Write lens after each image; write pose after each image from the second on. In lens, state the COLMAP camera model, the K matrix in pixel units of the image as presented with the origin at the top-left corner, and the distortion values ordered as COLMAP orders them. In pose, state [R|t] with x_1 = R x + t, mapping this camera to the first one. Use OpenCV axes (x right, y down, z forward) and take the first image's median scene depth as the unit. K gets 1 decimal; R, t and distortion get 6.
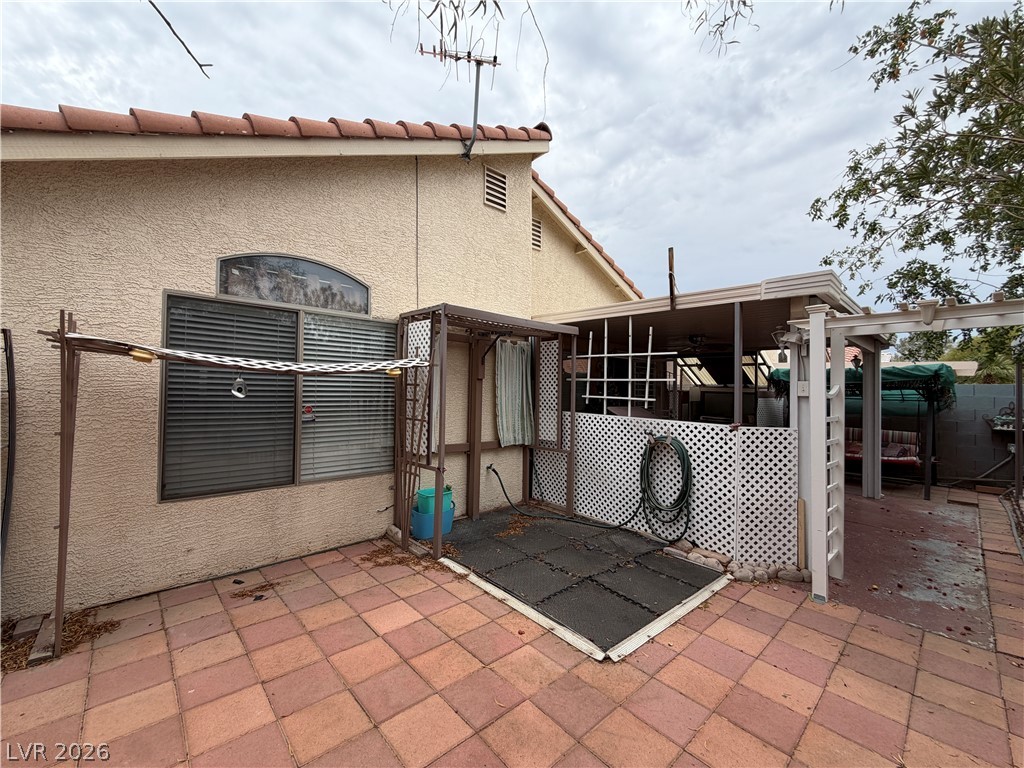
lens RADIAL K [[411.0, 0, 511.1], [0, 411.0, 382.9], [0, 0, 1]] dist [-0.002057, 0.000994]
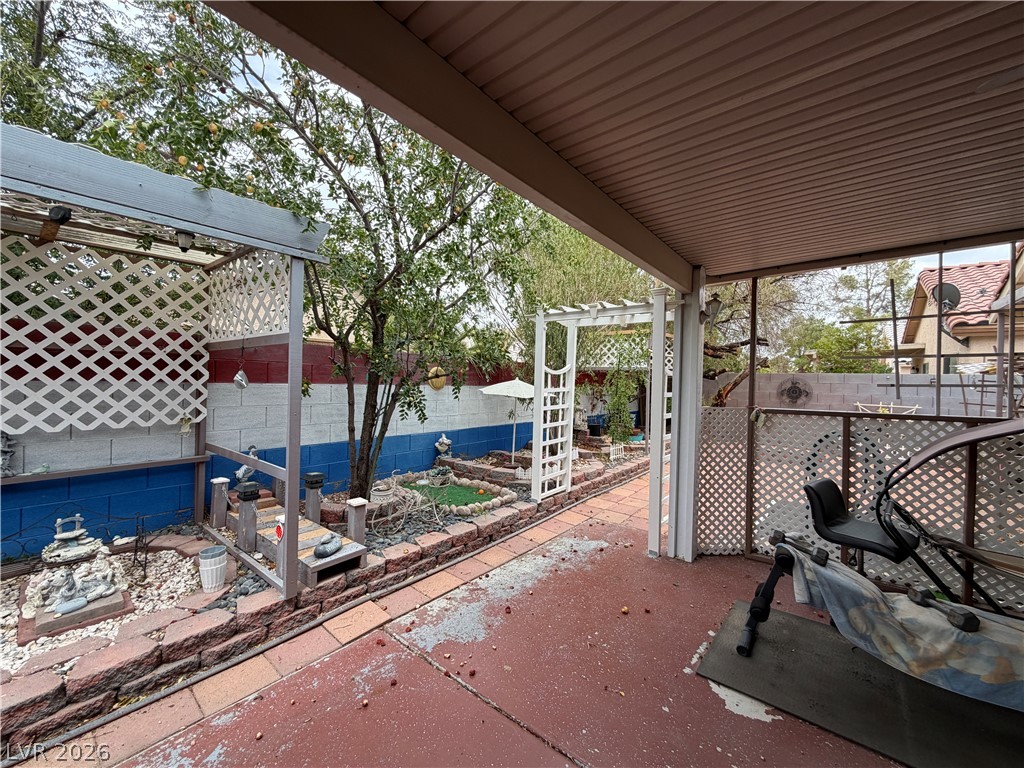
lens RADIAL K [[411.0, 0, 509.4], [0, 411.0, 383.9], [0, 0, 1]] dist [-0.002057, 0.000994]
pose [[-0.988512, -0.038990, -0.146025, 1.516526], [-0.038173, 0.999236, -0.008396, 0.091643], [0.146240, -0.002726, -0.989245, 2.259589]]
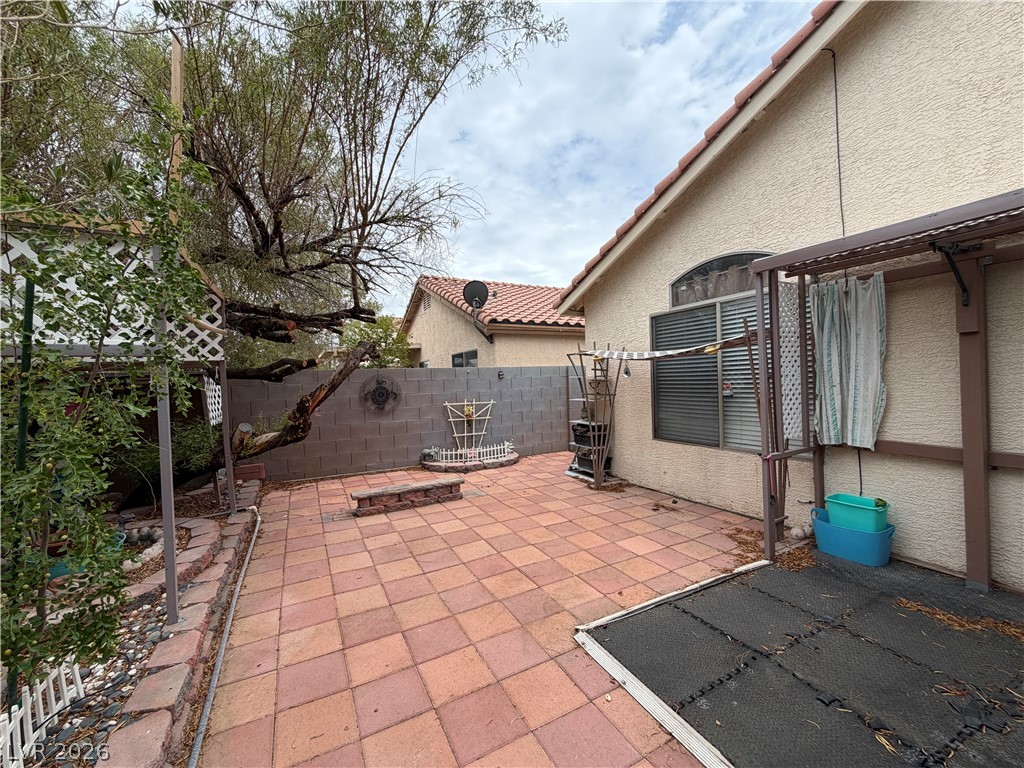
lens RADIAL K [[411.0, 0, 506.9], [0, 411.0, 383.1], [0, 0, 1]] dist [-0.002057, 0.000994]
pose [[-0.266630, -0.005169, -0.963785, 0.934483], [0.047544, 0.998698, -0.018509, 0.057950], [0.962625, -0.050758, -0.266037, 0.848870]]
